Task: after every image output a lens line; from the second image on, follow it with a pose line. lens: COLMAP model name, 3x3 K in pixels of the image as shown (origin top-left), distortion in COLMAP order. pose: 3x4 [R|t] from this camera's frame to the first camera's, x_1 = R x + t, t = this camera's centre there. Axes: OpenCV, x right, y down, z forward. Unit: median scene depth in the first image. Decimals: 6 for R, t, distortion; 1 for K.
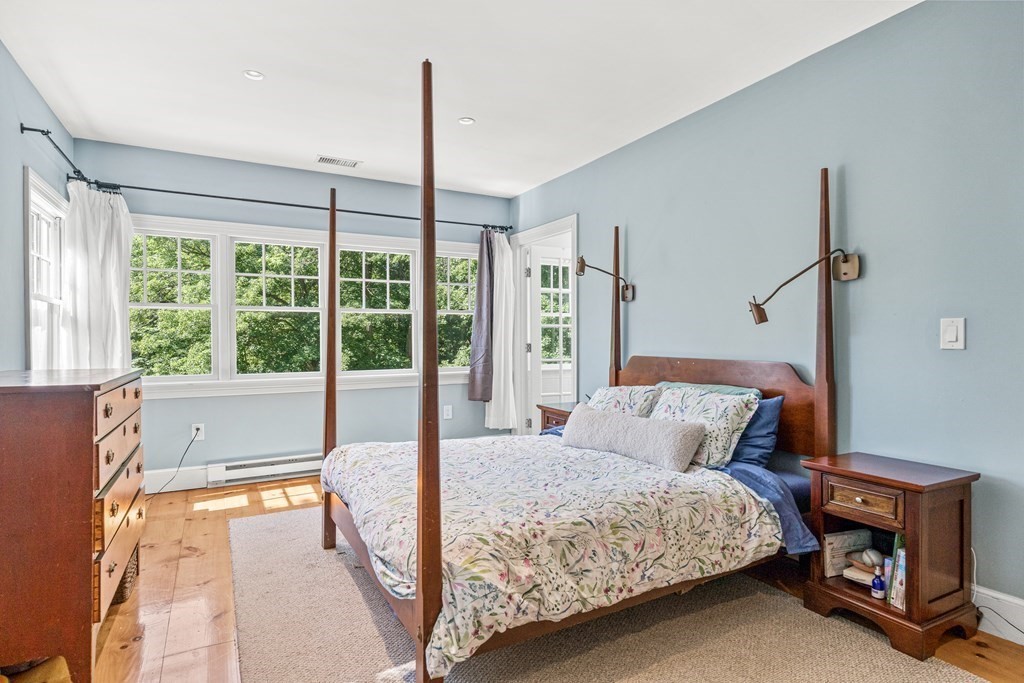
lens RADIAL K [[547.6, 0, 513.3], [0, 547.6, 342.6], [0, 0, 1]] dist [0.006715, 0.002286]
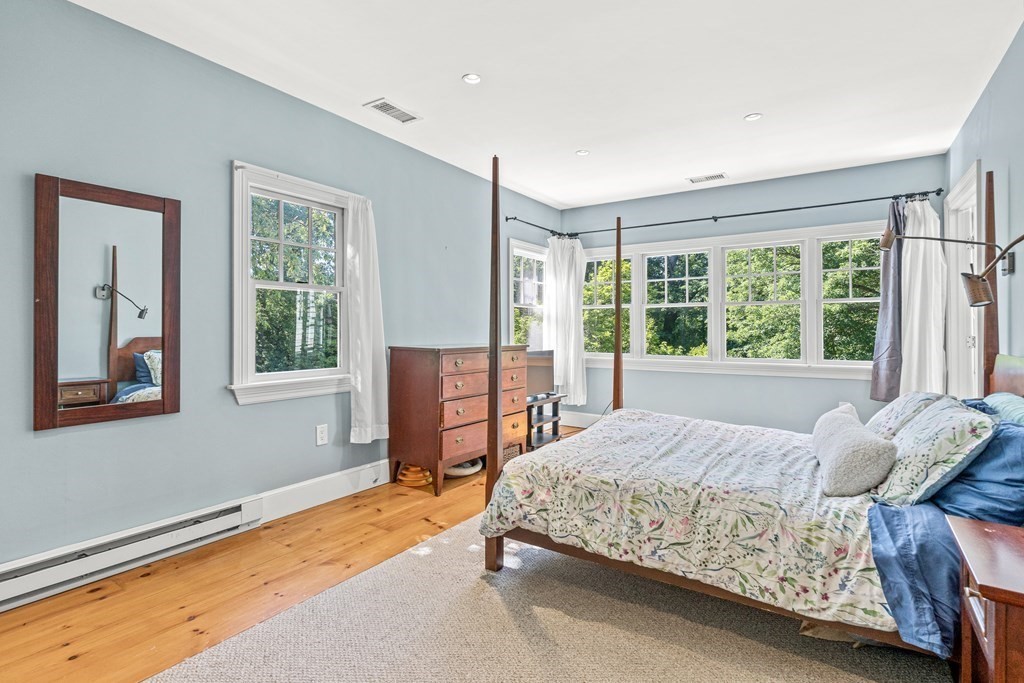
lens RADIAL K [[494.7, 0, 514.5], [0, 494.7, 331.4], [0, 0, 1]] dist [-0.001139, 0.001615]
pose [[0.459616, 0.009245, -0.888070, 0.814151], [-0.013024, 0.999908, 0.003668, 0.001854], [0.888022, 0.009881, 0.459694, 0.276339]]
